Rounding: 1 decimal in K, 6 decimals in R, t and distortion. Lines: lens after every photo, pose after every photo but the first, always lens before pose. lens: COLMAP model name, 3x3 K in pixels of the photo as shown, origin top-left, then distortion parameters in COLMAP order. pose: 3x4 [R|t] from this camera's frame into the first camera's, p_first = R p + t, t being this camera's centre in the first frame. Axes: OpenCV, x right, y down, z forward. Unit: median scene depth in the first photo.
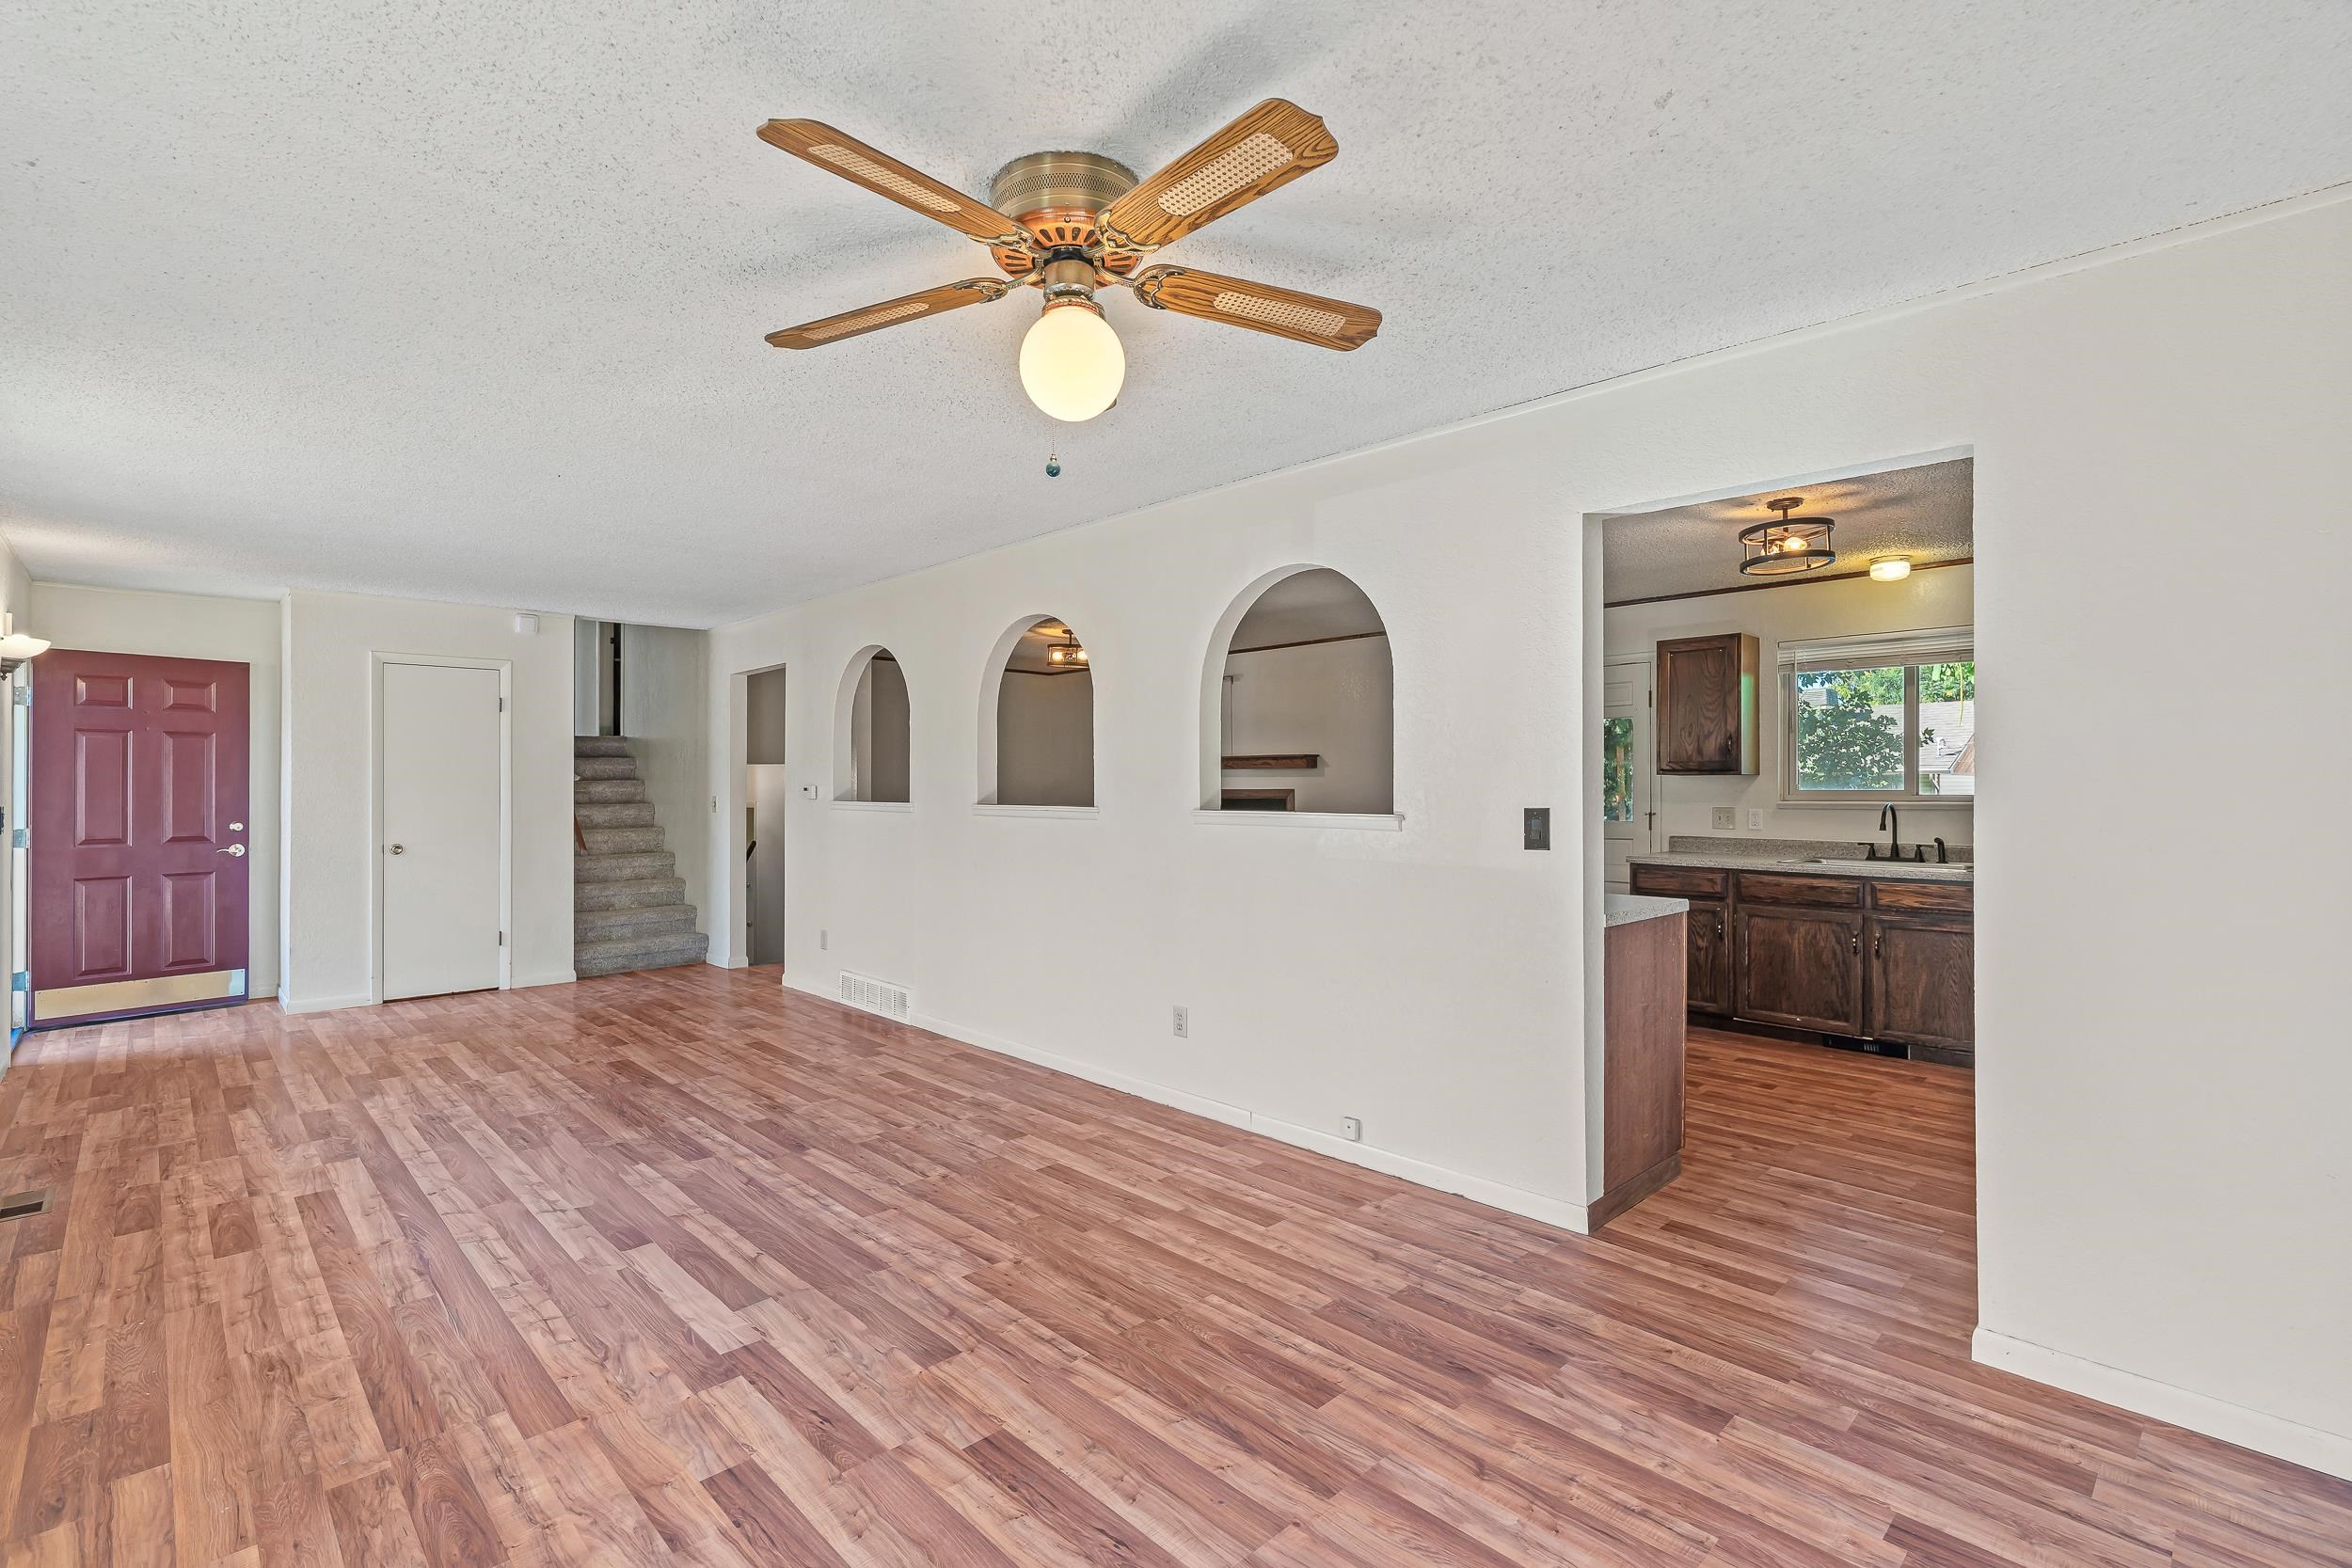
lens RADIAL K [[1070.1, 0, 1168.8], [0, 1070.1, 783.6], [0, 0, 1]] dist [-0.003333, 0.000462]
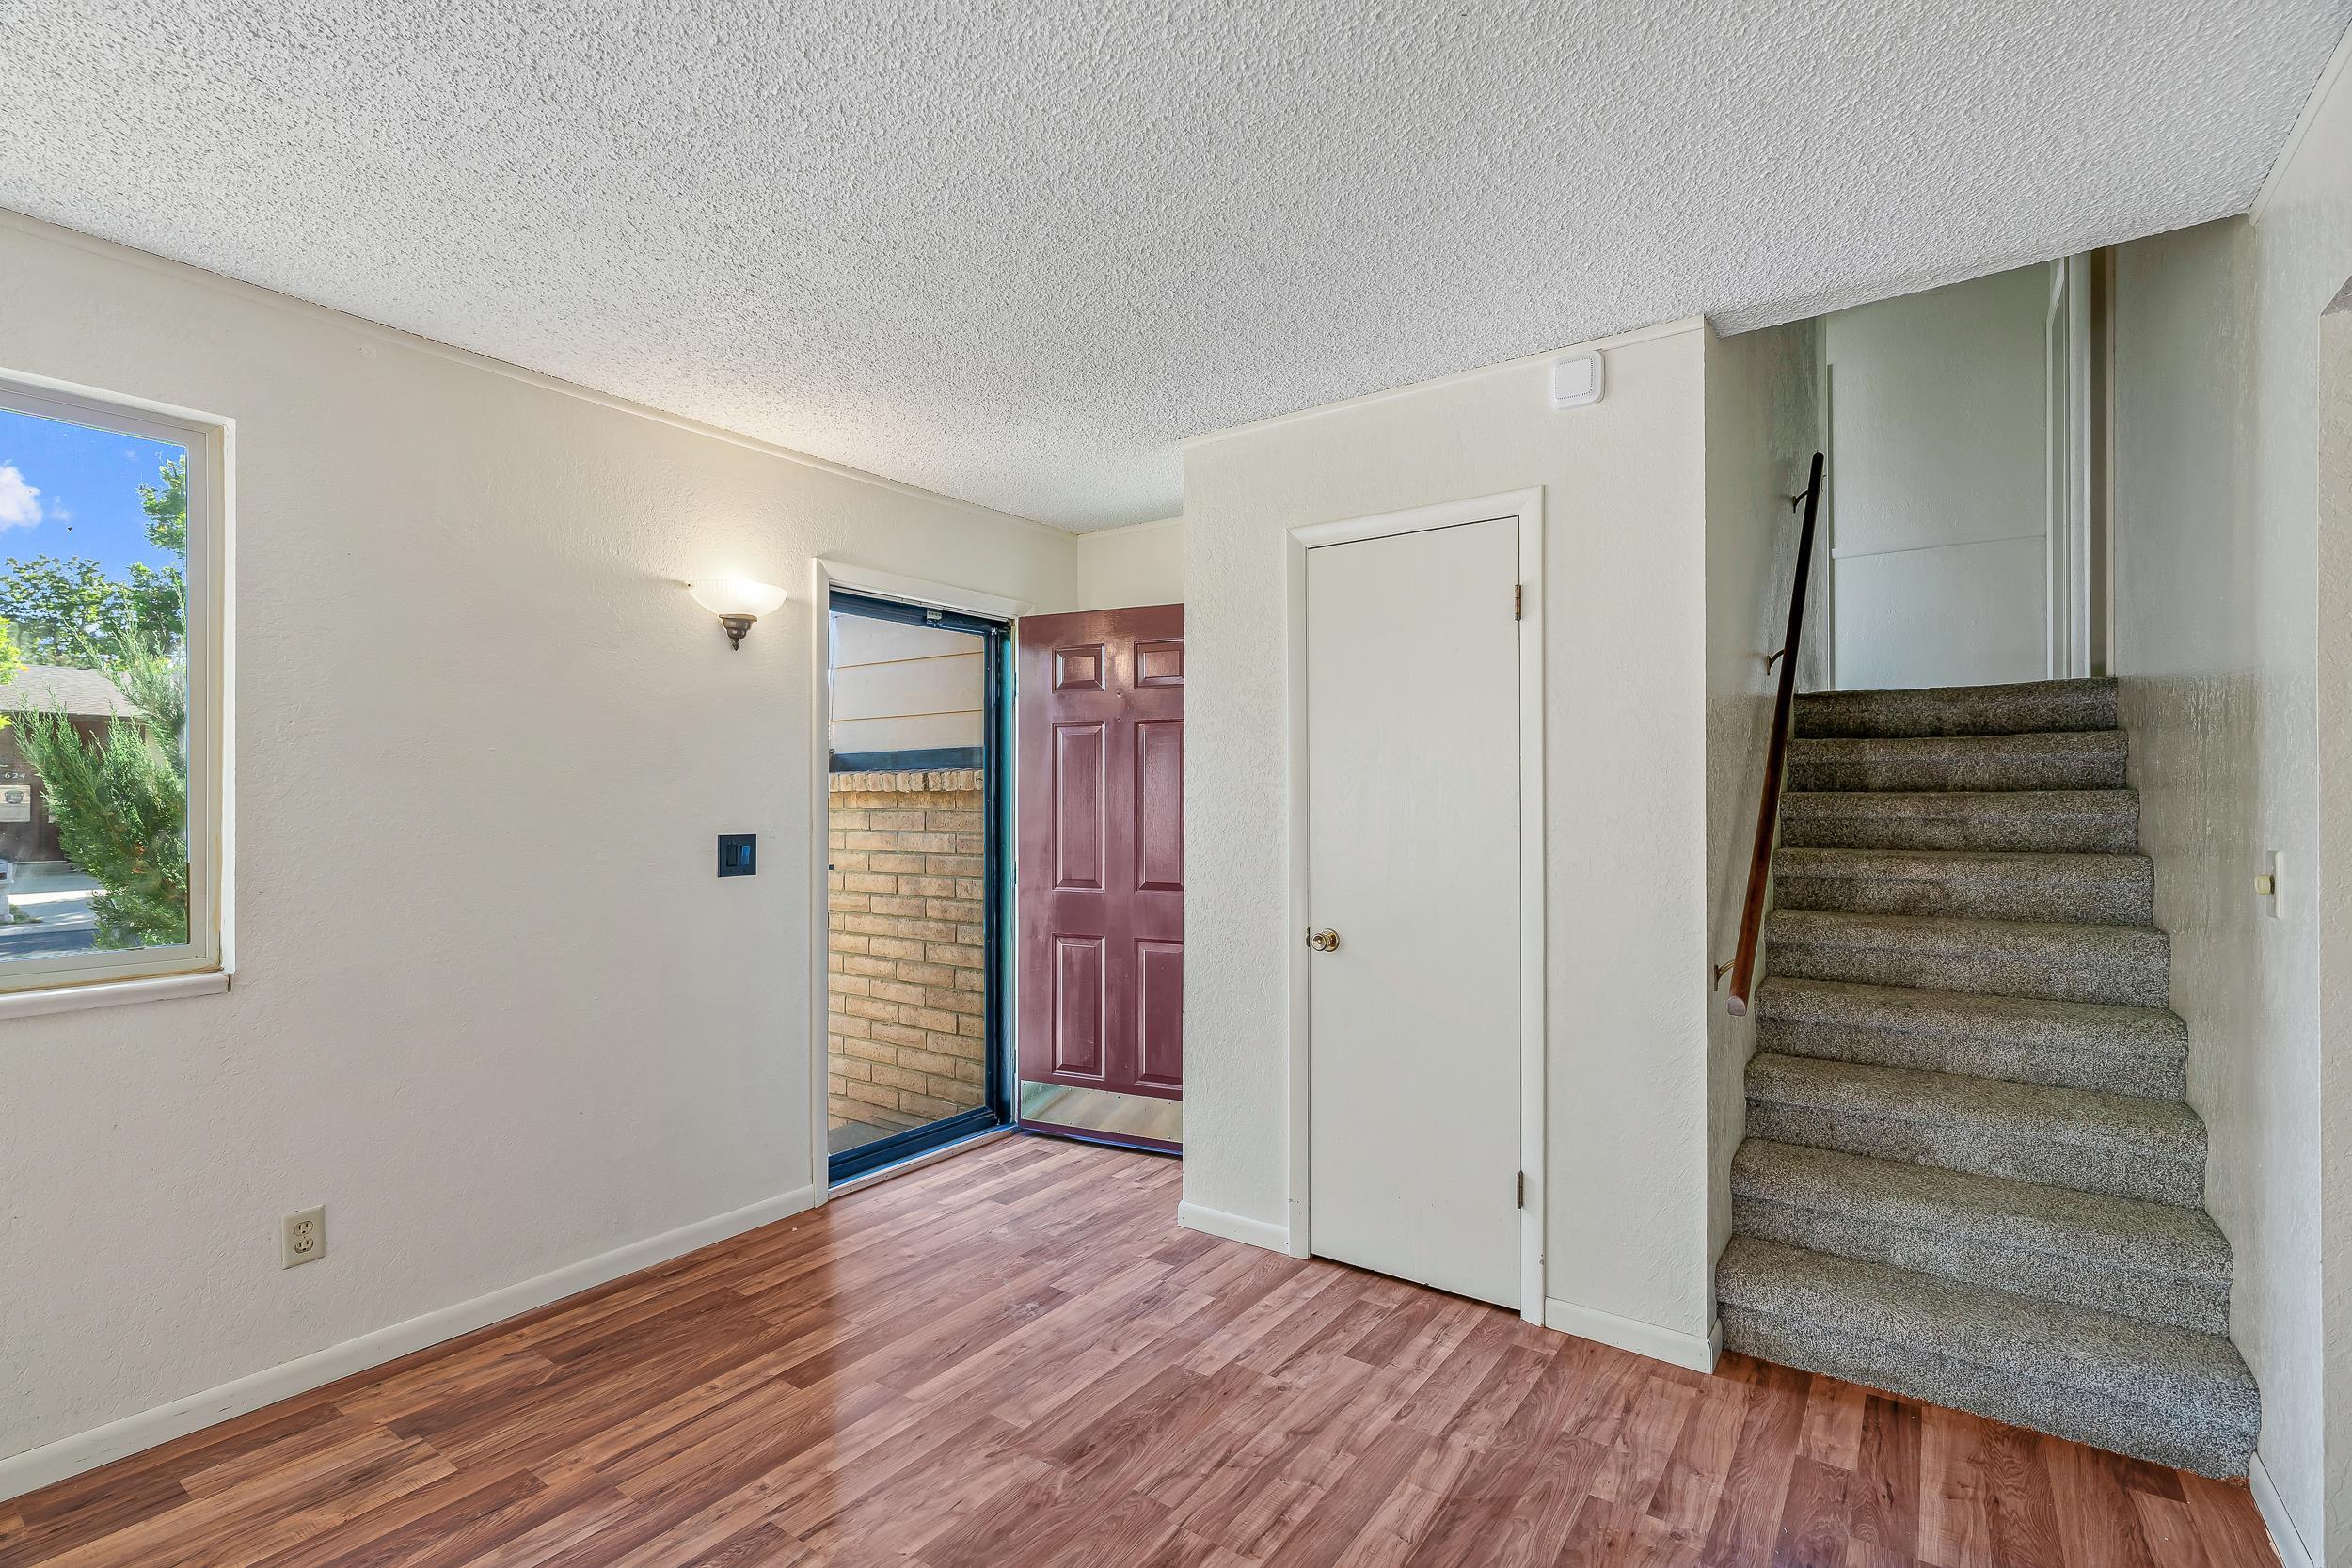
lens RADIAL K [[1070.1, 0, 1169.4], [0, 1070.1, 792.4], [0, 0, 1]] dist [-0.003333, 0.000462]
pose [[0.176366, -0.002871, -0.984320, -0.227356], [0.001799, 0.999995, -0.002595, -0.002316], [0.984323, -0.001313, 0.176370, 0.709994]]
